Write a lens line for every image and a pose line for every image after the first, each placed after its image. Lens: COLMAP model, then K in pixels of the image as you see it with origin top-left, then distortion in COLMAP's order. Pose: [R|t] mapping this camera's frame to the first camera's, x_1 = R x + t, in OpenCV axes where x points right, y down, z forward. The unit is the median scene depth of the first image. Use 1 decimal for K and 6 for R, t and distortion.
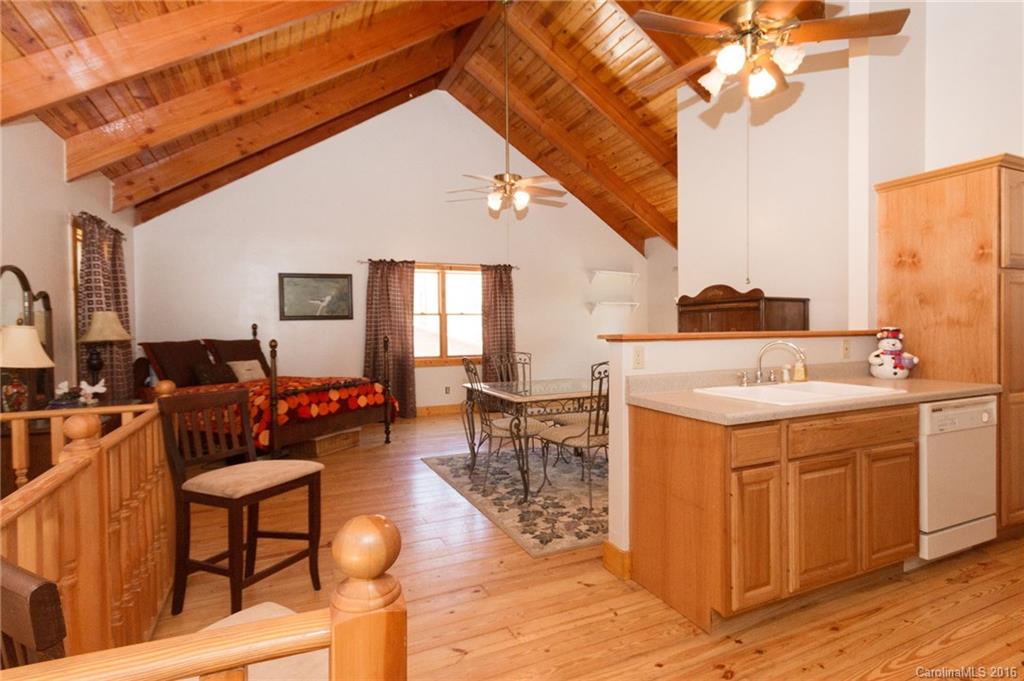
lens RADIAL K [[510.1, 0, 510.3], [0, 510.1, 326.3], [0, 0, 1]] dist [-0.000260, 0.000021]
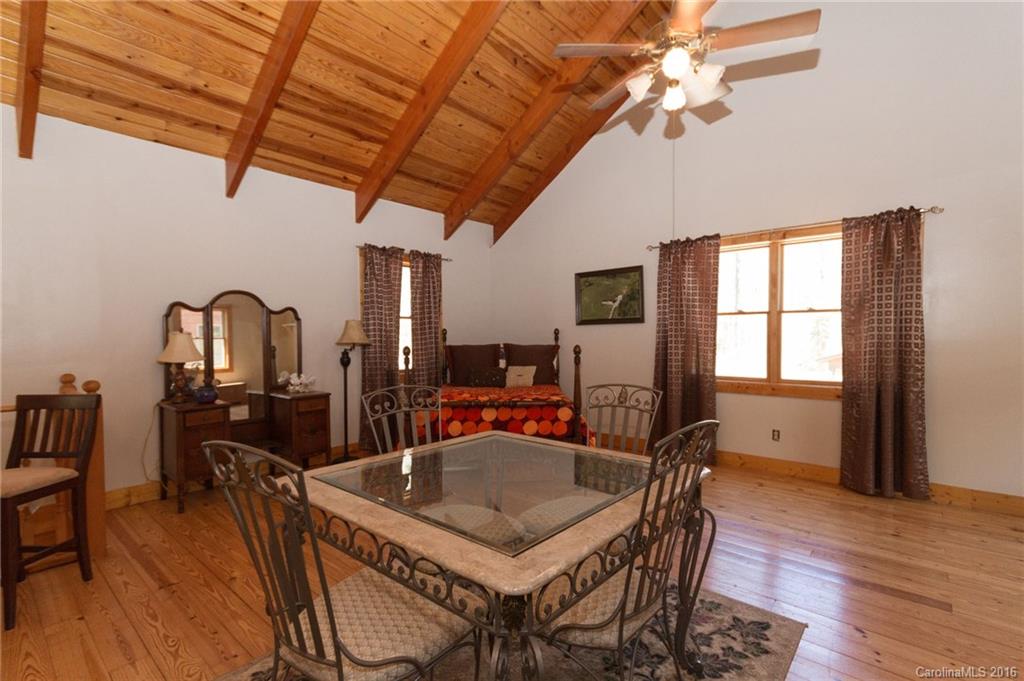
lens RADIAL K [[490.5, 0, 512.0], [0, 490.5, 340.5], [0, 0, 1]] dist [-0.030495, -0.000142]
pose [[0.427930, 0.020633, -0.903576, 0.284482], [0.004904, 0.999672, 0.025150, -0.005676], [0.903799, -0.015194, 0.427688, 0.483908]]
